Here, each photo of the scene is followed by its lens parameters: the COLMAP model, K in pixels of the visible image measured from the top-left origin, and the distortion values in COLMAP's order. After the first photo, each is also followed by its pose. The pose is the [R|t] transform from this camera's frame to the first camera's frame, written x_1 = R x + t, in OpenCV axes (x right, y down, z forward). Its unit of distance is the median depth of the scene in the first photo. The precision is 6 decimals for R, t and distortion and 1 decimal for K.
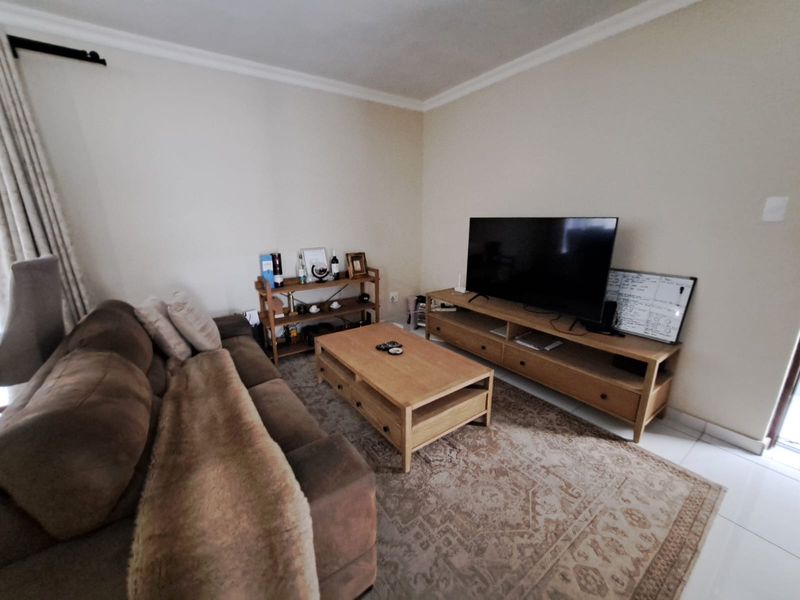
lens RADIAL K [[320.0, 0, 383.3], [0, 320.0, 299.5], [0, 0, 1]] dist [-0.009175, 0.000490]
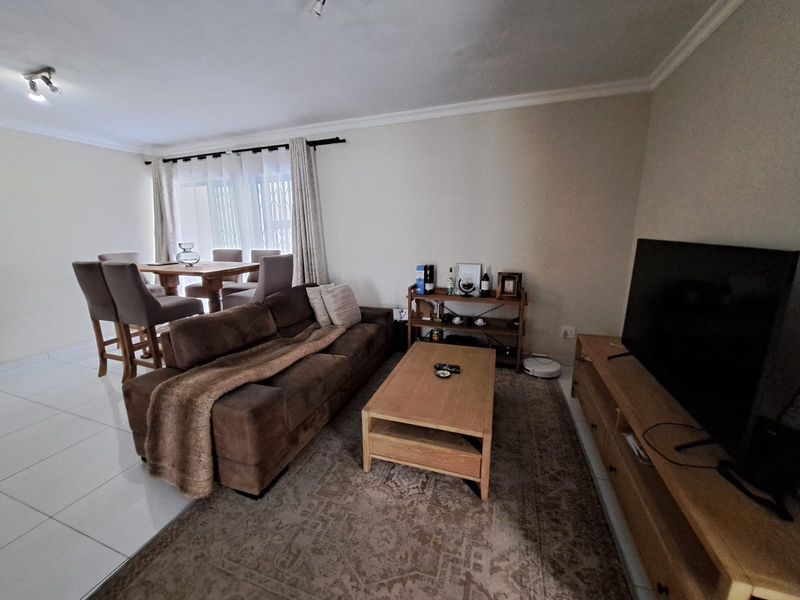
lens RADIAL K [[320.0, 0, 394.5], [0, 320.0, 298.0], [0, 0, 1]] dist [-0.009175, 0.000490]
pose [[0.596030, 0.169419, -0.784885, 0.729213], [-0.195494, 0.978692, 0.062798, -0.104455], [0.778800, 0.116011, 0.616451, 0.275591]]
